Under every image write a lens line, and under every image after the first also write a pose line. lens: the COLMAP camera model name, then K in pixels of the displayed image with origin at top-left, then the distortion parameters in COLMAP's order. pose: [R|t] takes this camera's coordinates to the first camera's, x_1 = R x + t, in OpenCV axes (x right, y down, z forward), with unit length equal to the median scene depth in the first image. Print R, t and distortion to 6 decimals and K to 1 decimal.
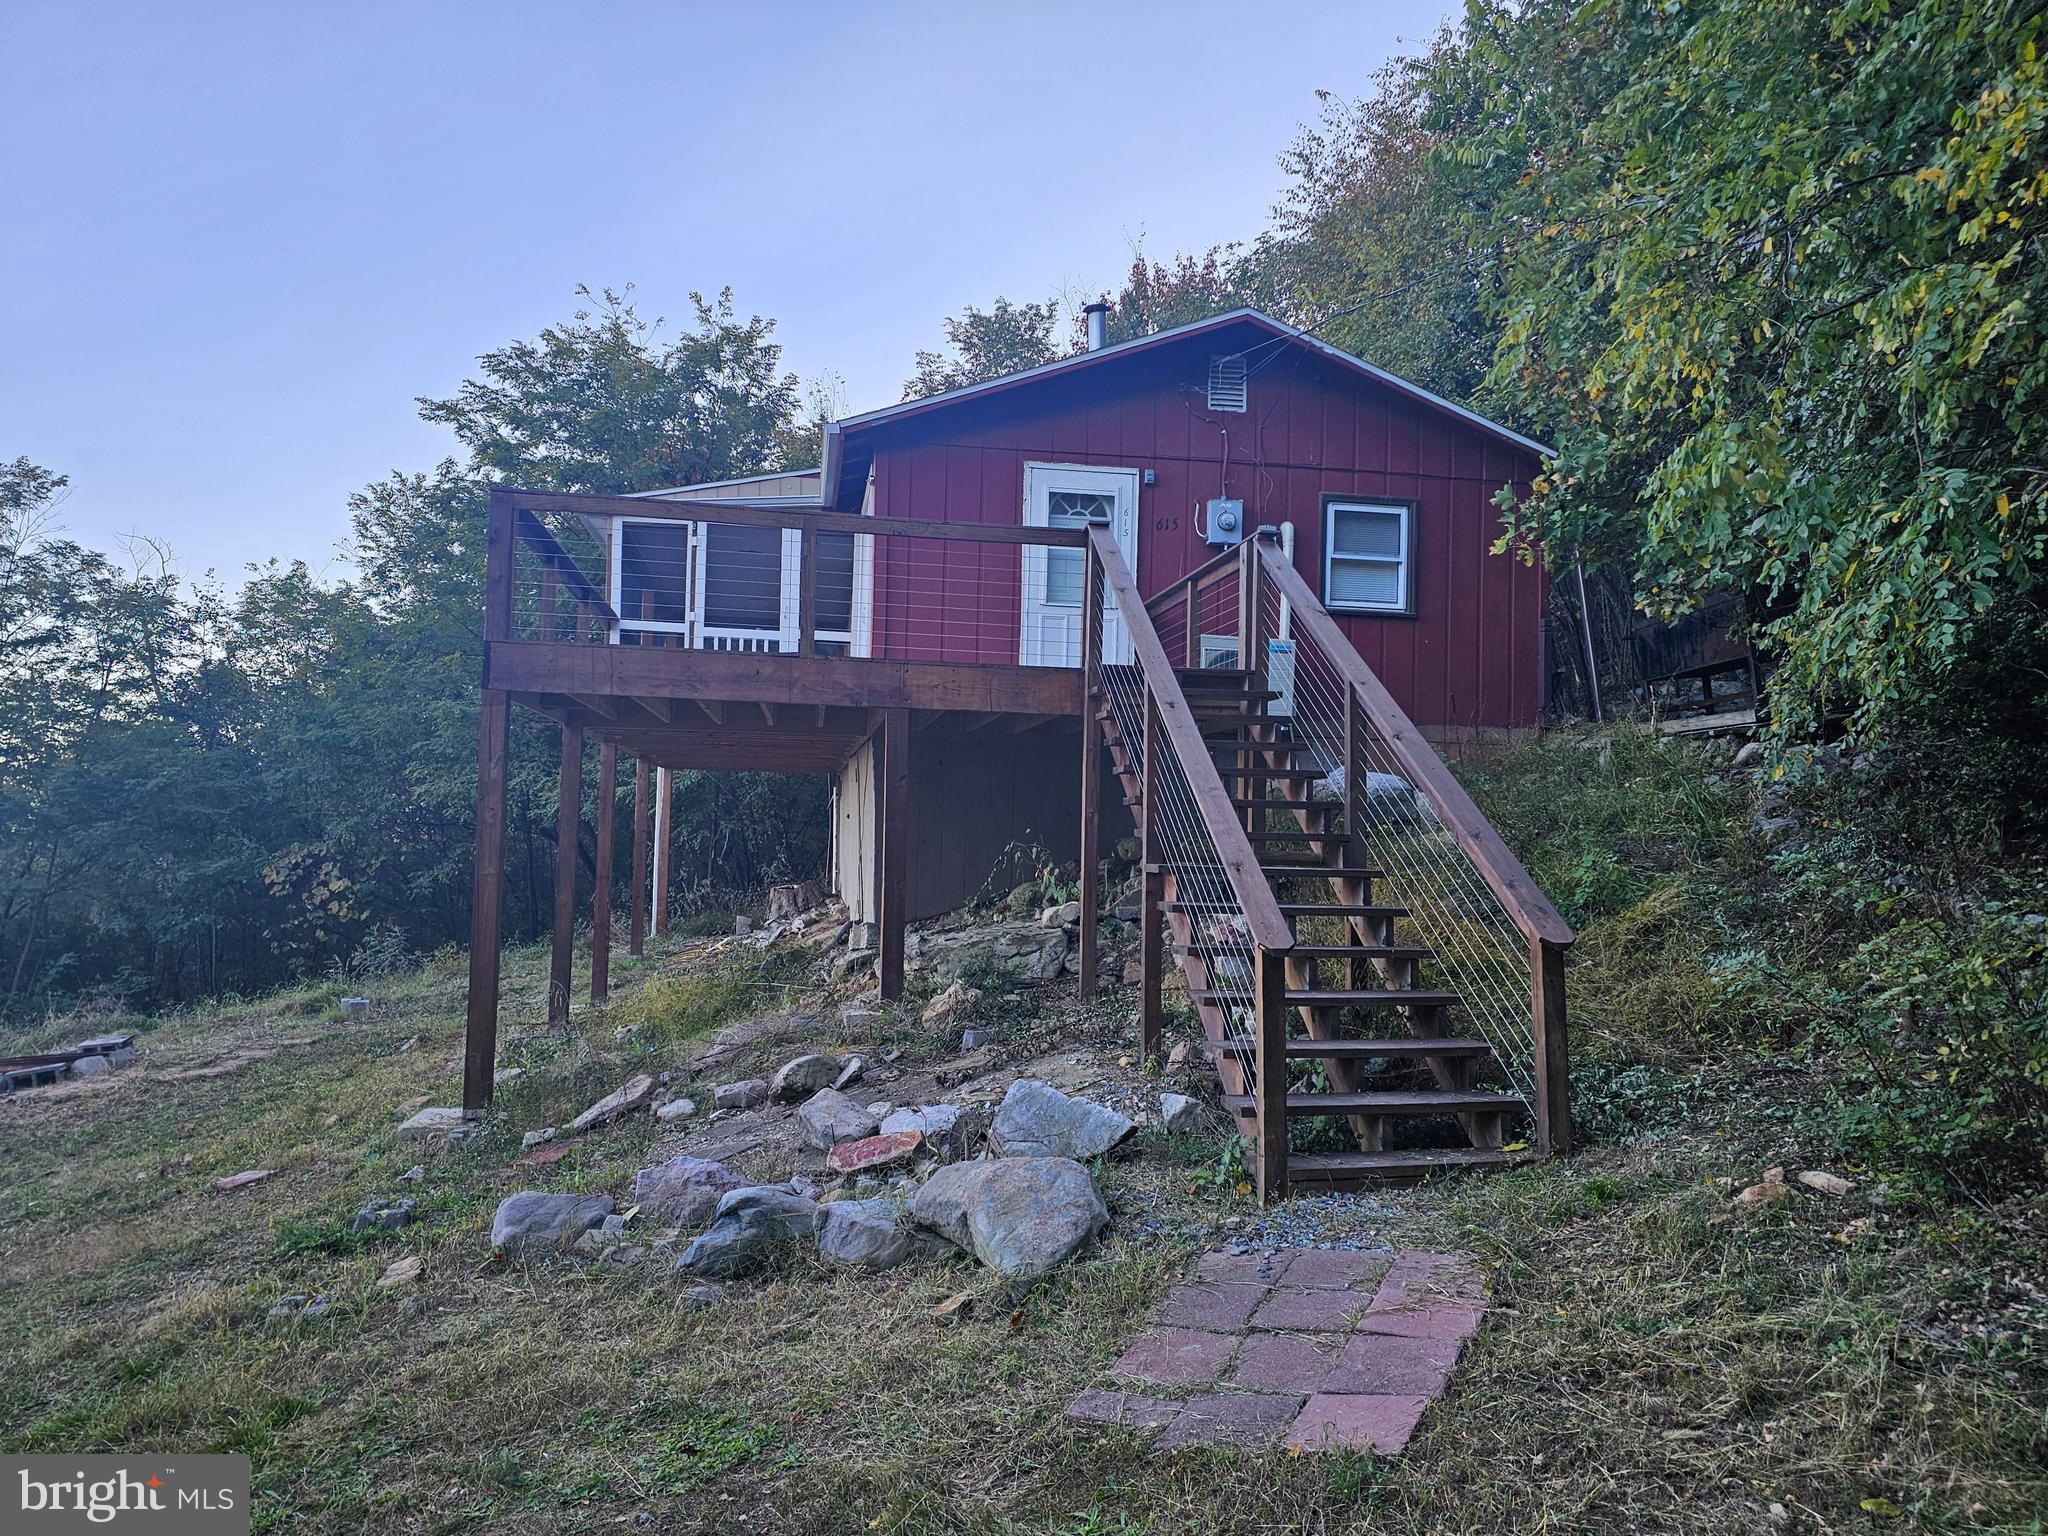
lens RADIAL K [[1357.5, 0, 1024.0], [0, 1357.5, 768.0], [0, 0, 1]] dist [0.057060, -0.053039]
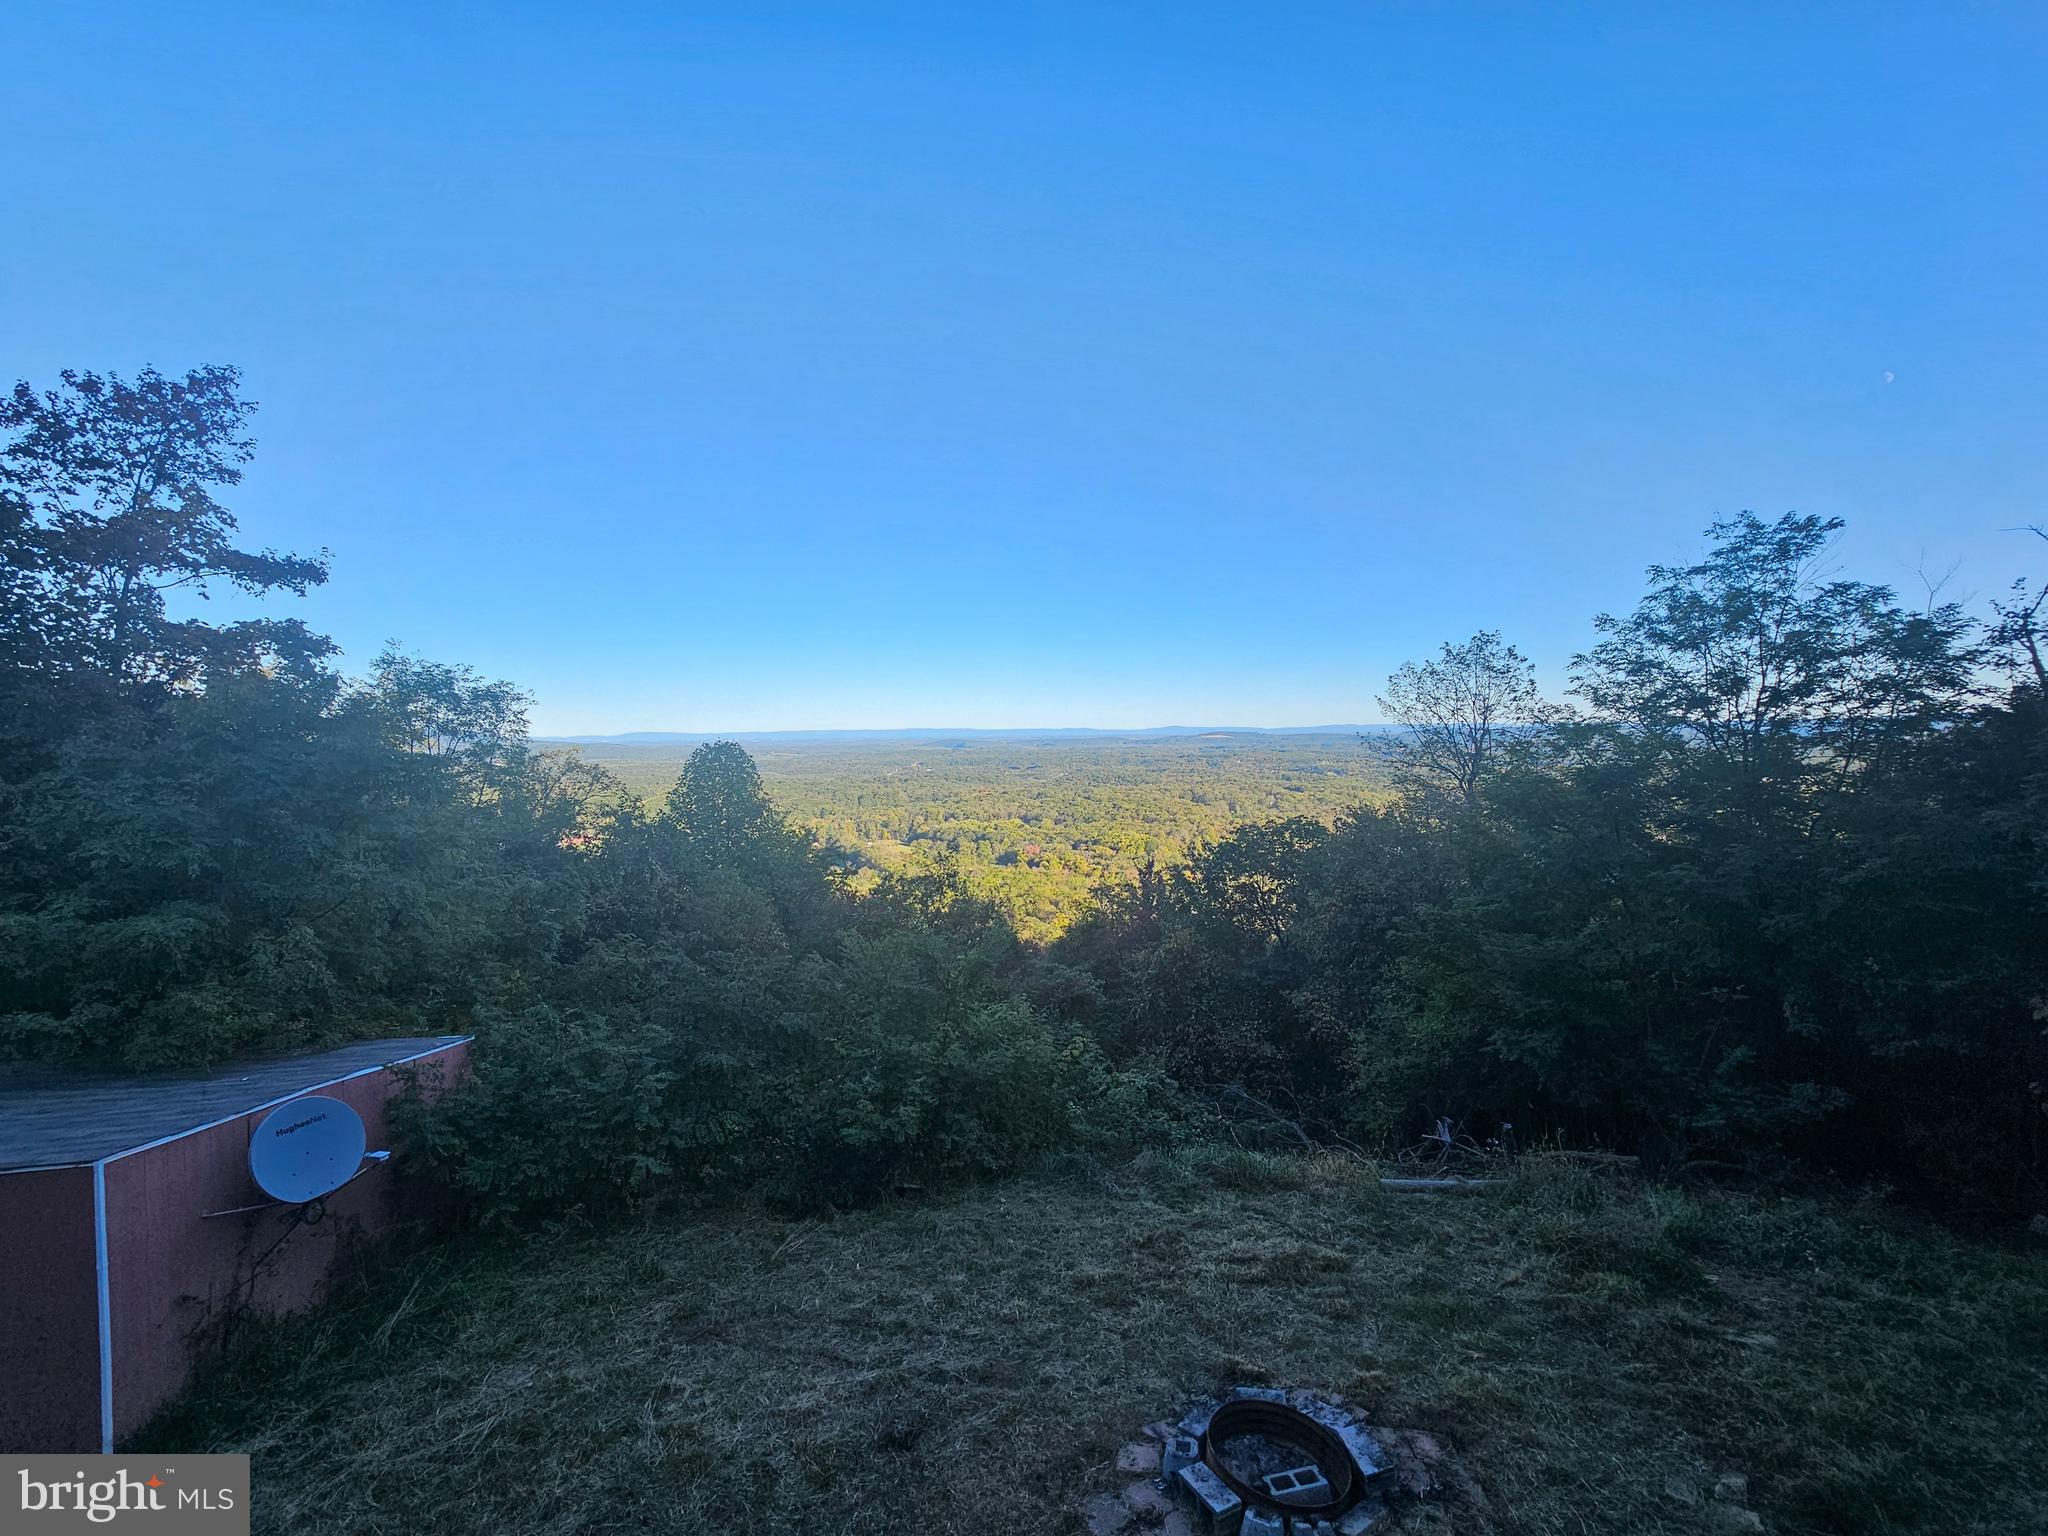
lens RADIAL K [[834.8, 0, 1024.7], [0, 834.8, 782.4], [0, 0, 1]] dist [-0.000458, 0.000309]
pose [[0.055510, 0.036892, -0.997776, -0.134603], [0.055076, 0.997683, 0.039953, -0.089105], [0.996938, -0.057171, 0.053350, 0.431259]]
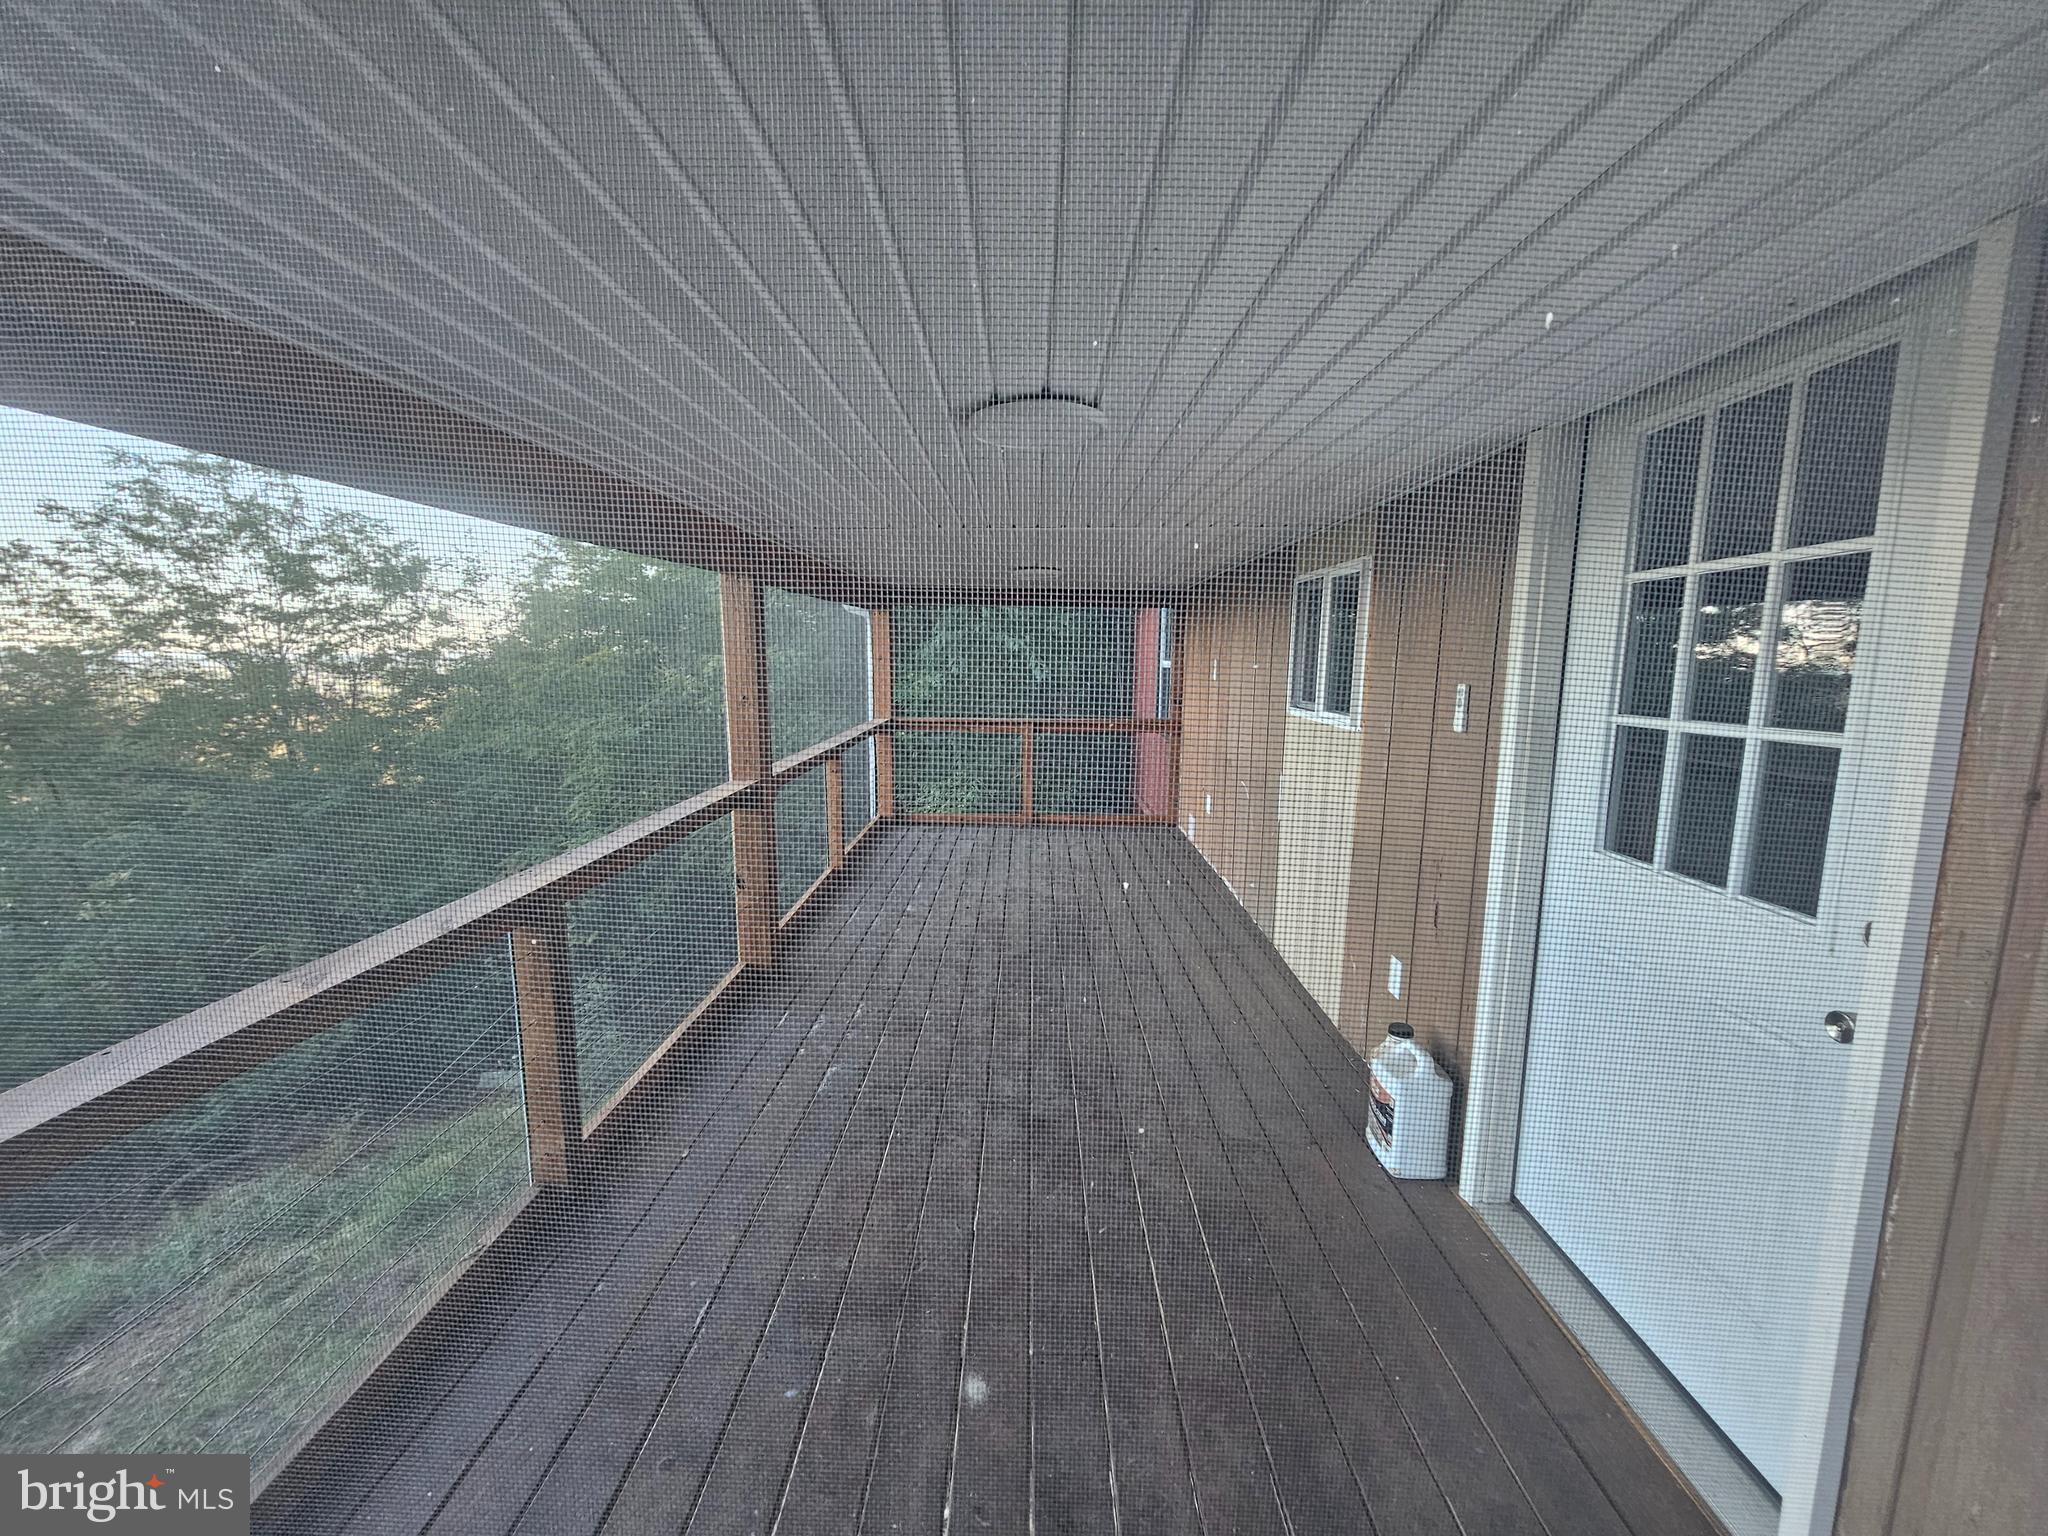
lens RADIAL K [[834.2, 0, 1025.8], [0, 834.2, 781.7], [0, 0, 1]] dist [-0.000443, 0.000130]
pose [[0.983511, 0.008034, -0.180671, -0.113850], [0.025620, 0.982748, 0.183167, -0.080194], [0.179026, -0.184775, 0.966337, 0.549321]]
